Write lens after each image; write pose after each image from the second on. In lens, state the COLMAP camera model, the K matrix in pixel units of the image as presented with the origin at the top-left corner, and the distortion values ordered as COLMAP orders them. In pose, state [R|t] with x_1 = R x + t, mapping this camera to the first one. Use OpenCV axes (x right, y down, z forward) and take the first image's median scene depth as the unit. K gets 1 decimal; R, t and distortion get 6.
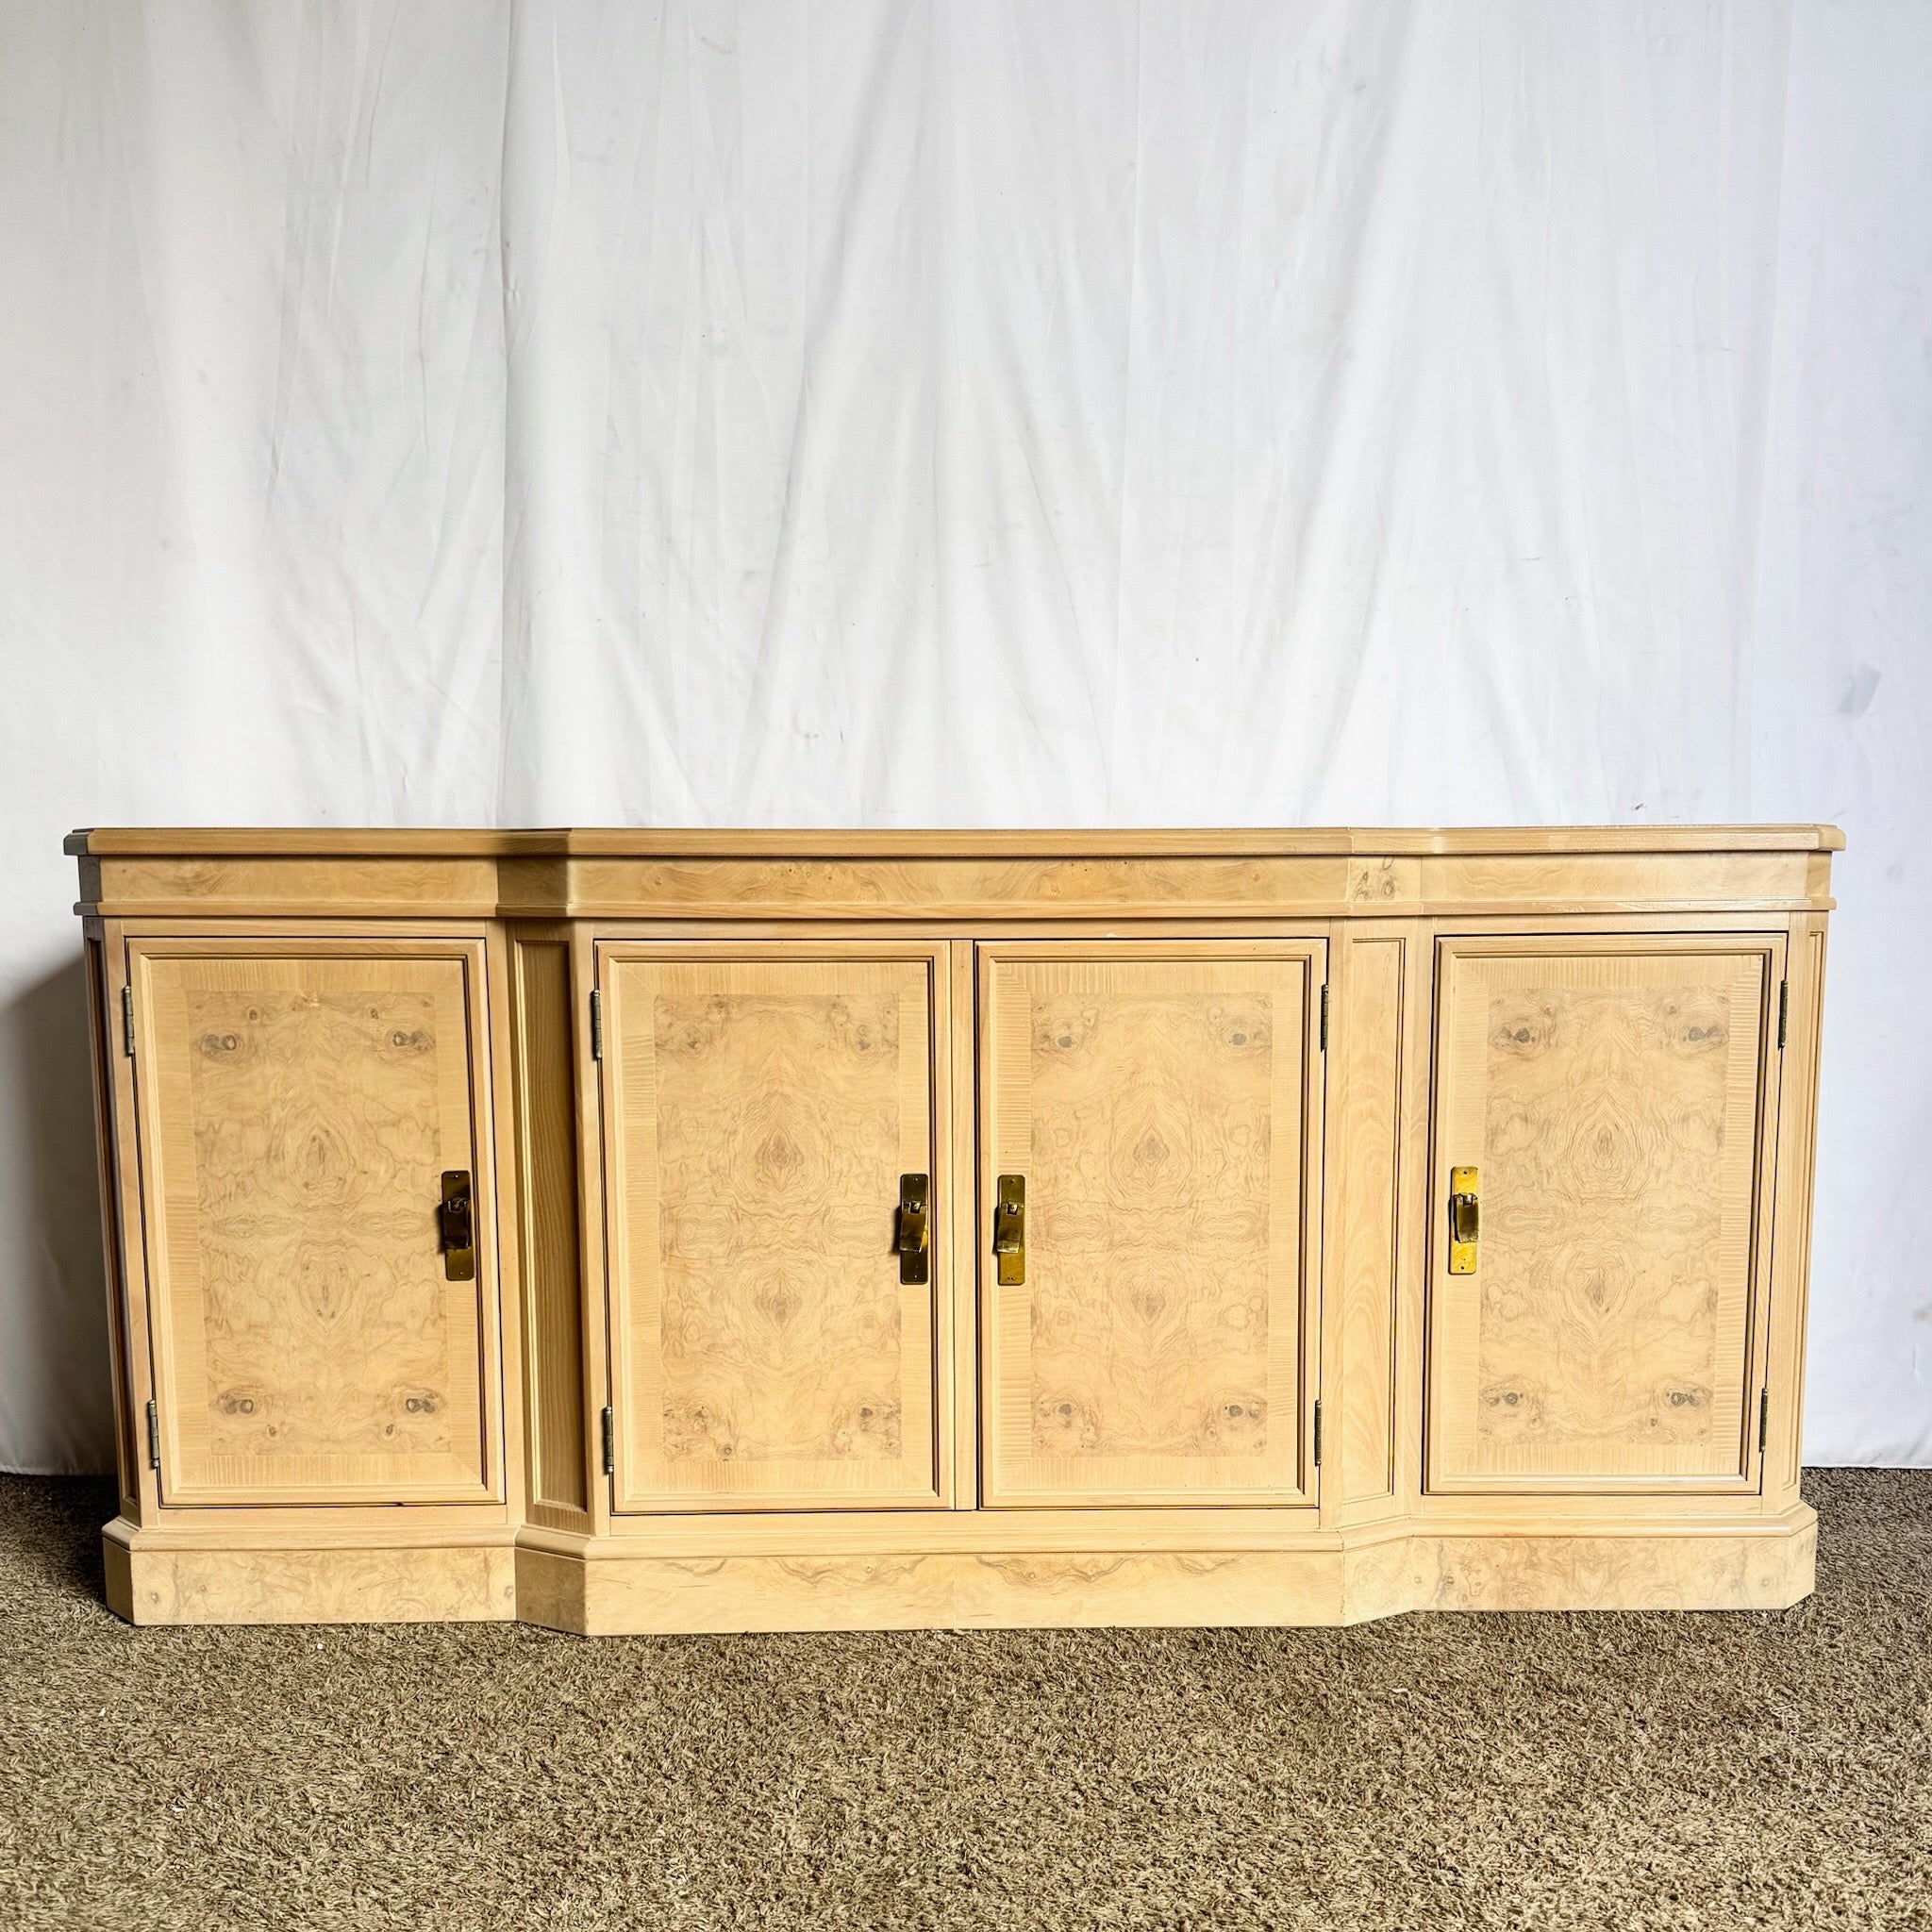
lens RADIAL K [[1803.5, 0, 1038.9], [0, 1803.5, 1098.0], [0, 0, 1]] dist [0.136051, -0.240064]
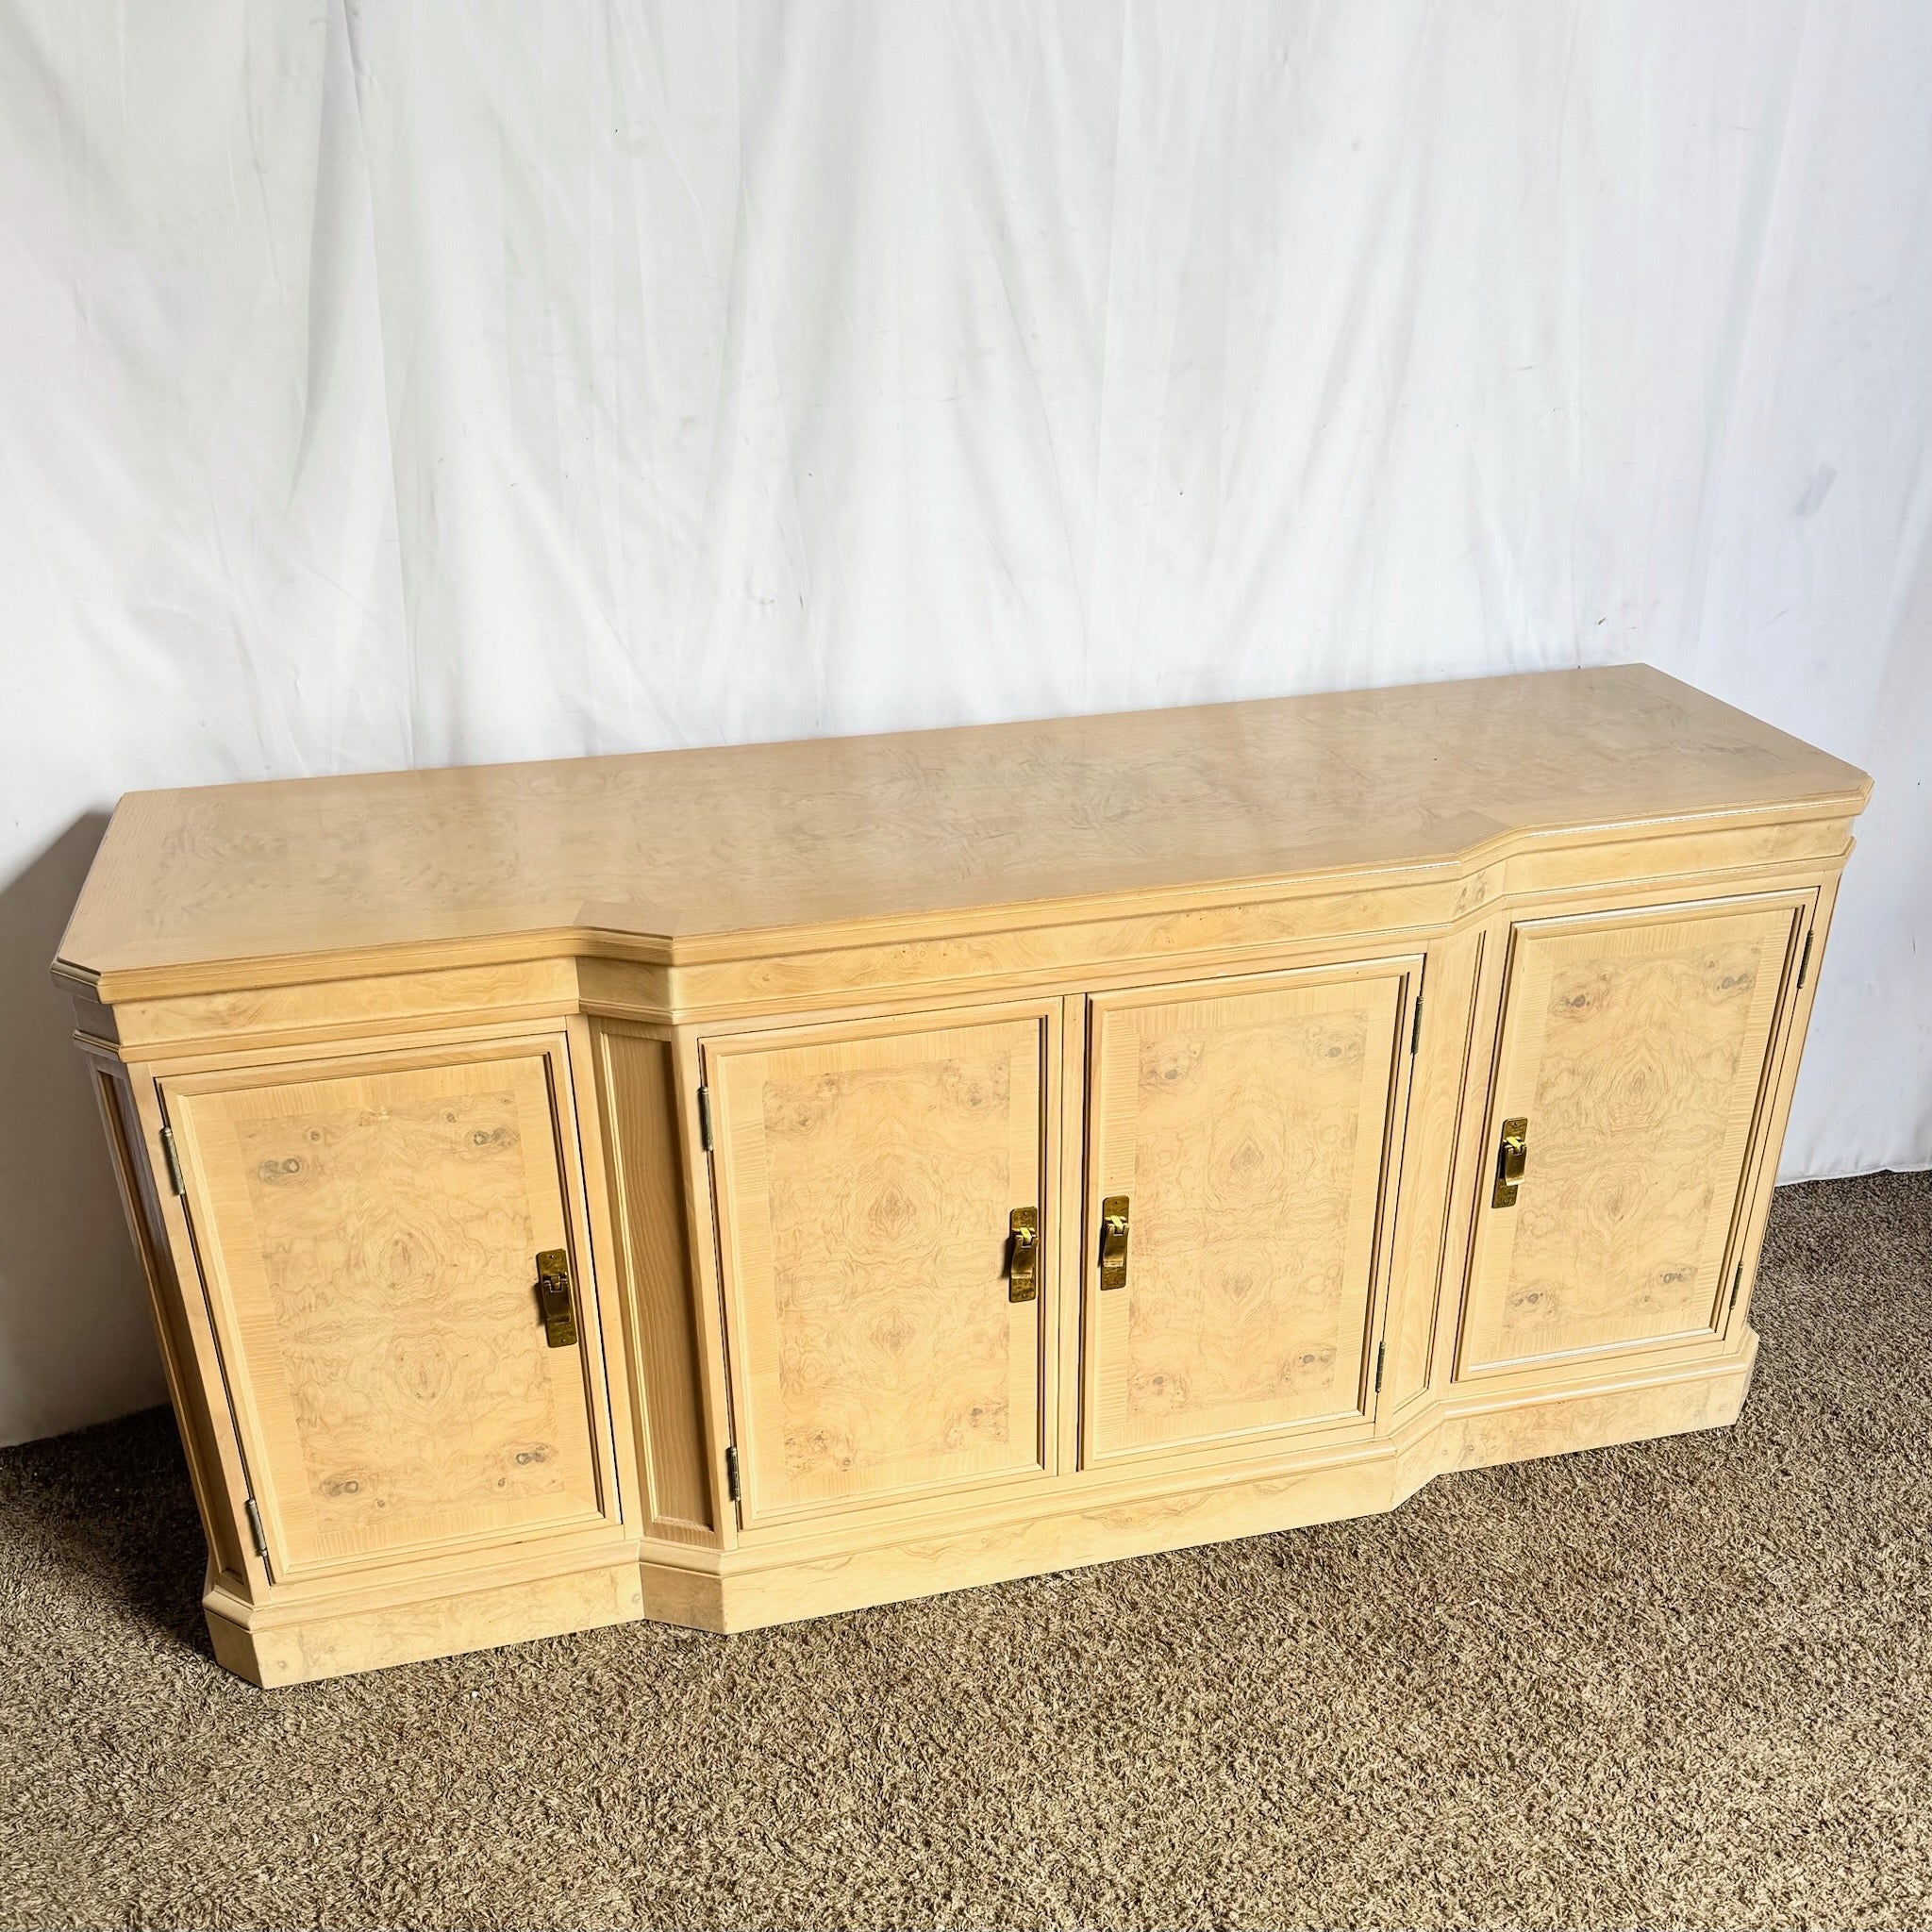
lens RADIAL K [[1824.9, 0, 973.0], [0, 1824.9, 963.5], [0, 0, 1]] dist [0.133045, -0.212264]
pose [[0.977425, -0.093665, 0.189384, -0.272219], [0.025989, 0.942857, 0.332184, -0.418465], [-0.209676, -0.319763, 0.924006, 0.108395]]
